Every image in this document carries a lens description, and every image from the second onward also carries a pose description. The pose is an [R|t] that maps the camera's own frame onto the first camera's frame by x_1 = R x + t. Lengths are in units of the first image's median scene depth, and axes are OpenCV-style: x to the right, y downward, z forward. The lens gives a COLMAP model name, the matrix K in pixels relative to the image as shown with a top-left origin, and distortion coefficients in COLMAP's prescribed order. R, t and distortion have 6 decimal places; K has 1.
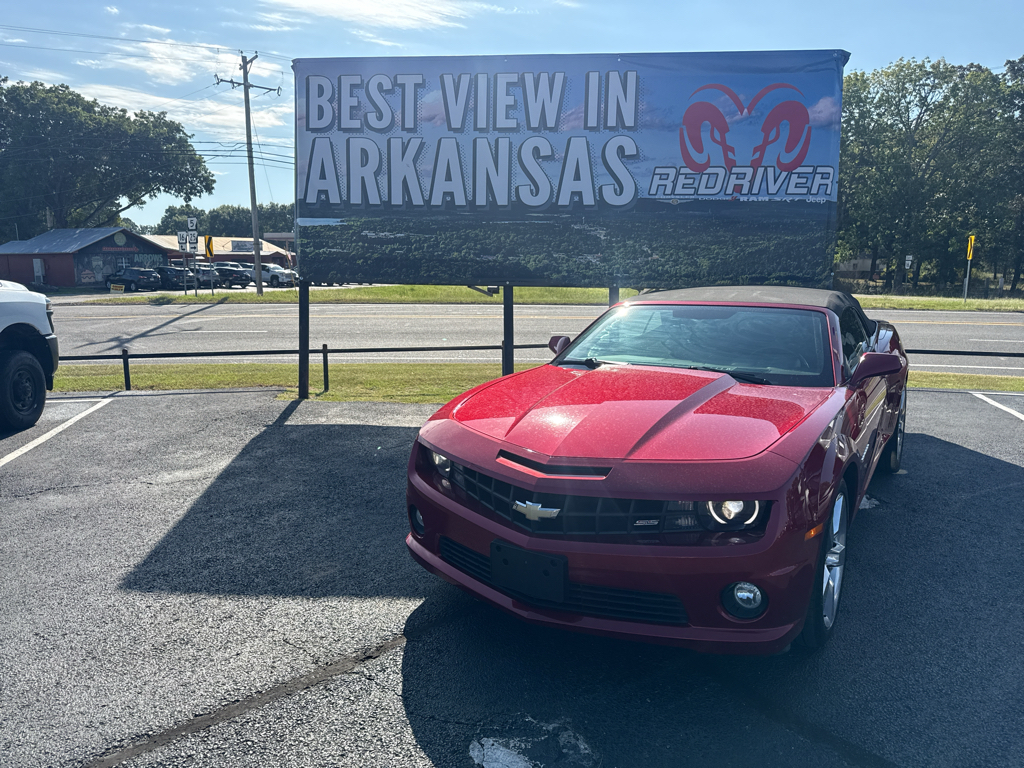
lens RADIAL K [[738.0, 0, 492.7], [0, 738.0, 388.5], [0, 0, 1]] dist [0.034564, -0.050075]
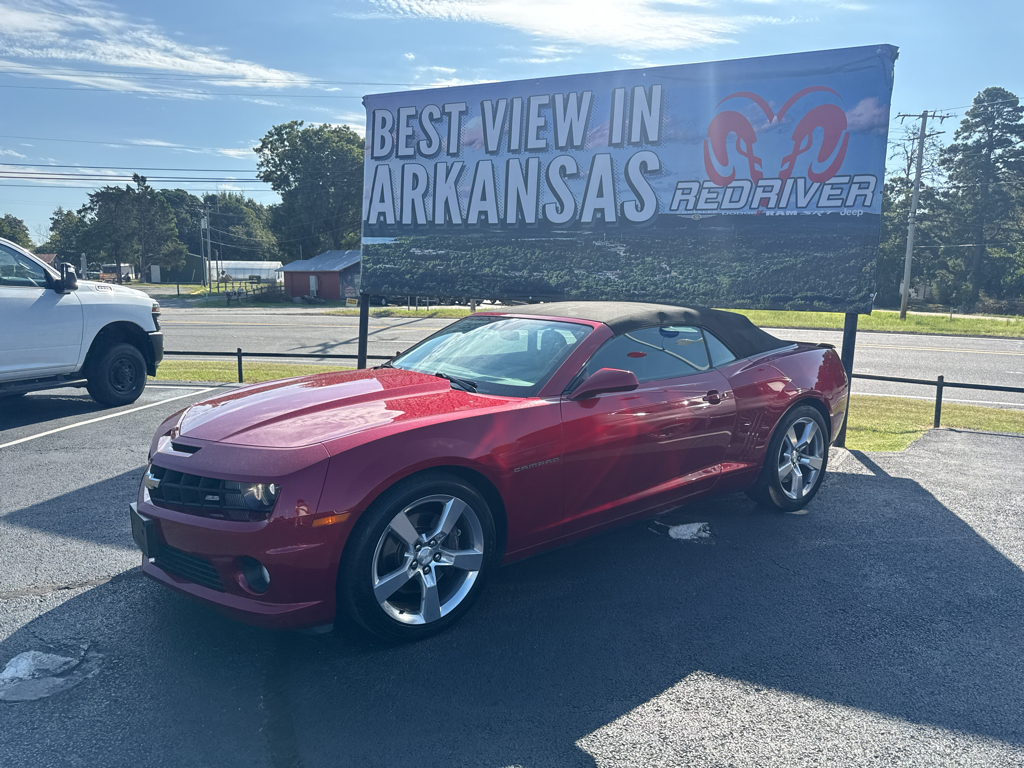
lens RADIAL K [[735.7, 0, 513.0], [0, 735.7, 404.7], [0, 0, 1]] dist [0.000463, 0.006060]
pose [[0.945350, 0.064965, -0.319520, 0.338195], [-0.066723, 0.997757, 0.005452, 0.001496], [0.319158, 0.016165, 0.947564, 0.022638]]
